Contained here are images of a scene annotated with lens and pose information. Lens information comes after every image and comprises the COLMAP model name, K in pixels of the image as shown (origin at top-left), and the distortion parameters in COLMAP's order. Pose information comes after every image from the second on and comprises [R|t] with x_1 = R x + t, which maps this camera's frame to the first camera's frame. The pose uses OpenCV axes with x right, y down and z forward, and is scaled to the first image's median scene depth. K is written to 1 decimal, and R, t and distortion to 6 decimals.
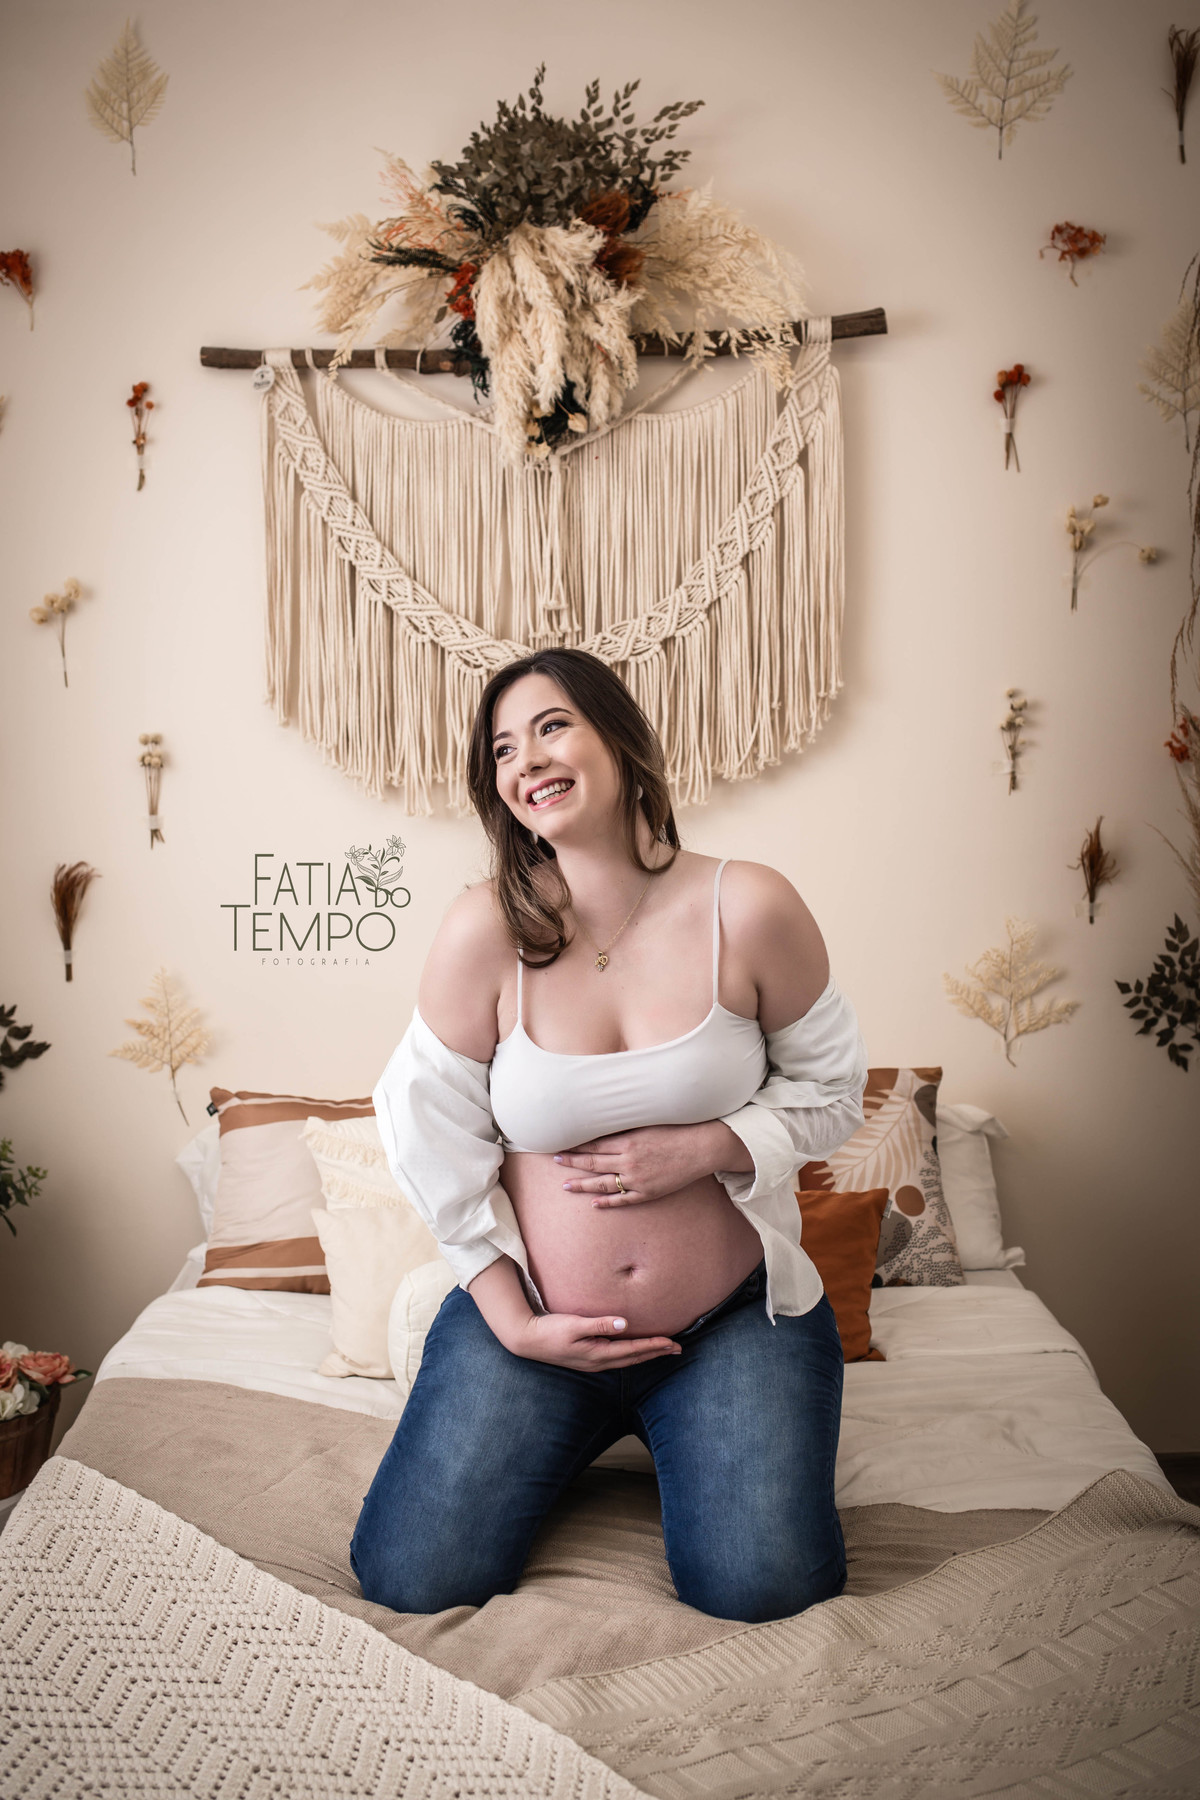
lens RADIAL K [[1896.4, 0, 587.9], [0, 1896.4, 812.1], [0, 0, 1]] dist [-0.075106, 0.067344]
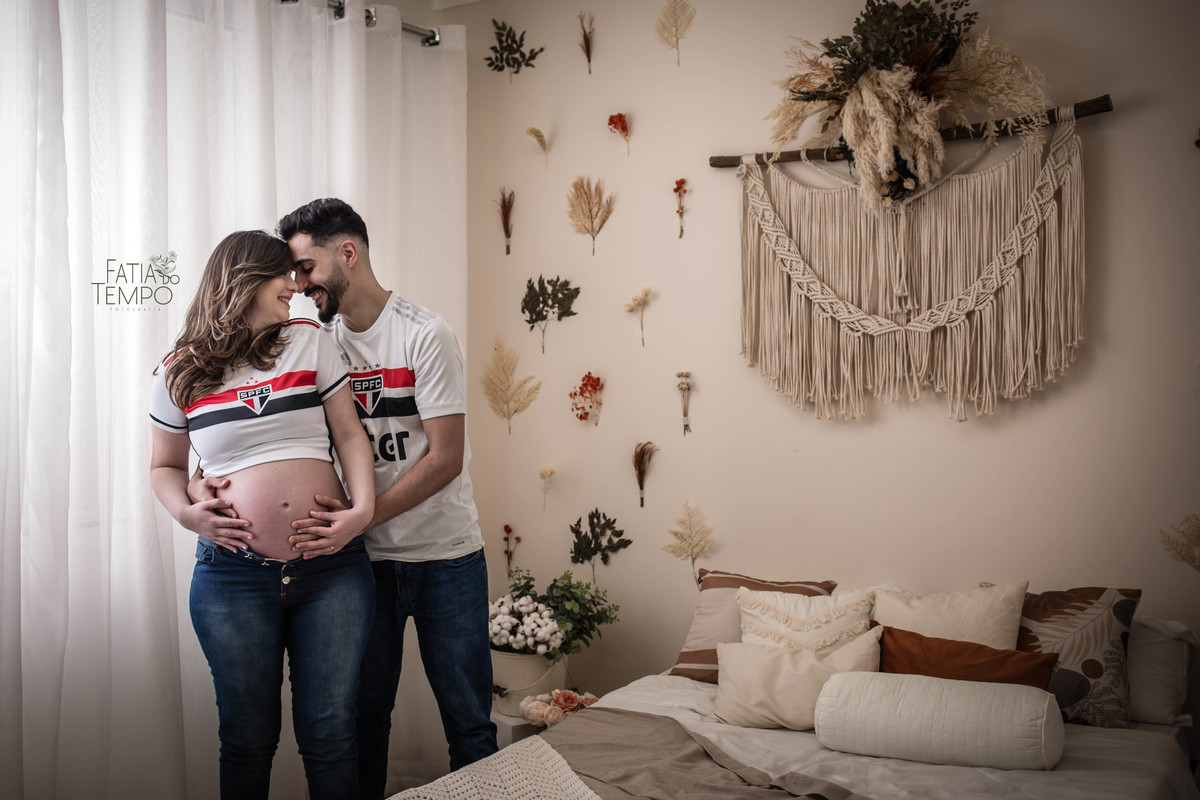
lens RADIAL K [[1290.7, 0, 536.5], [0, 1290.7, 422.9], [0, 0, 1]] dist [-0.060281, 0.023443]
pose [[0.848351, 0.017182, -0.529156, 0.308335], [-0.030939, 0.999374, -0.017153, 0.033693], [0.528530, 0.030923, 0.848351, -0.123787]]
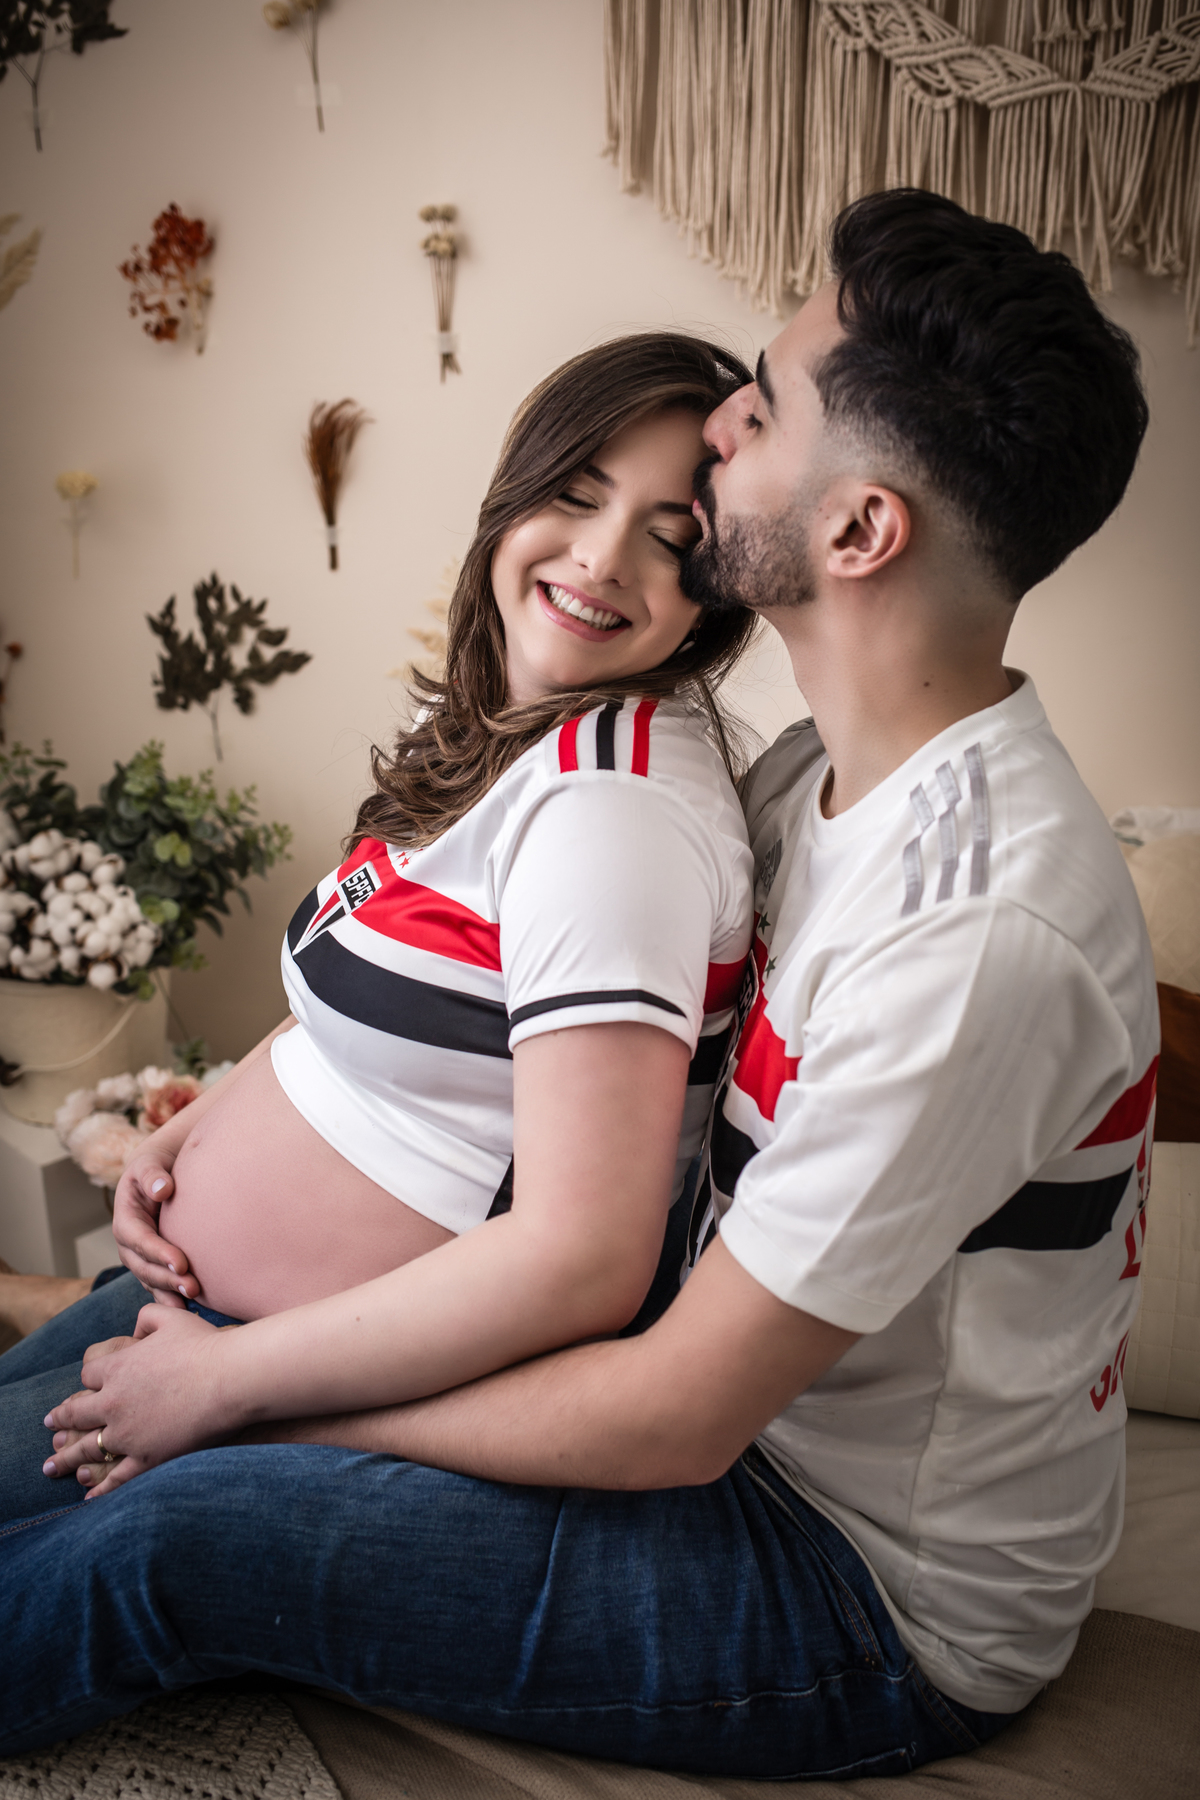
lens RADIAL K [[1823.1, 0, 600.0], [0, 1823.1, 900.0], [0, 0, 1]] dist [-0.082525, 0.070360]
pose [[0.961409, 0.106286, -0.253764, 0.009587], [-0.026944, 0.954305, 0.297618, 0.001669], [0.273801, -0.279295, 0.920341, 0.370557]]
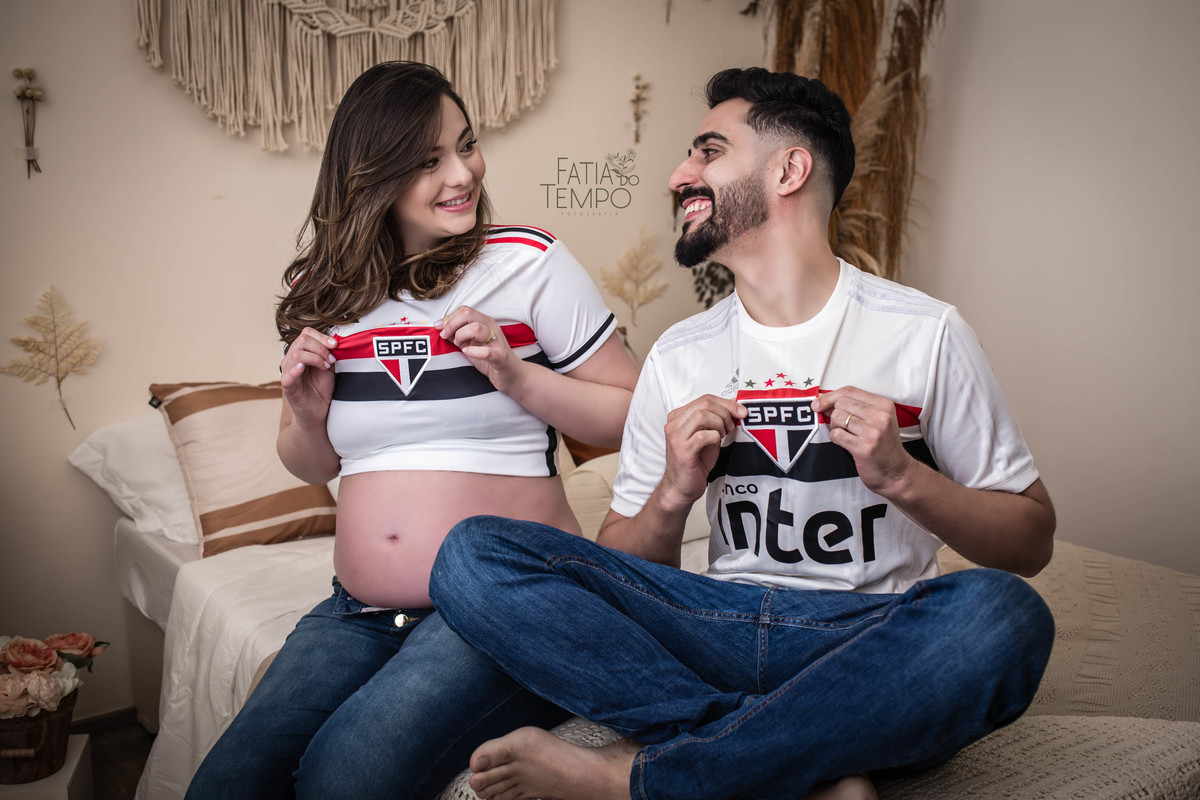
lens RADIAL K [[1230.0, 0, 611.4], [0, 1230.0, 398.3], [0, 0, 1]] dist [-0.095405, 0.110683]
pose [[0.770573, -0.100642, 0.629356, -0.432257], [0.027492, 0.991784, 0.124939, 0.068880], [-0.636759, -0.078972, 0.767008, 0.252259]]
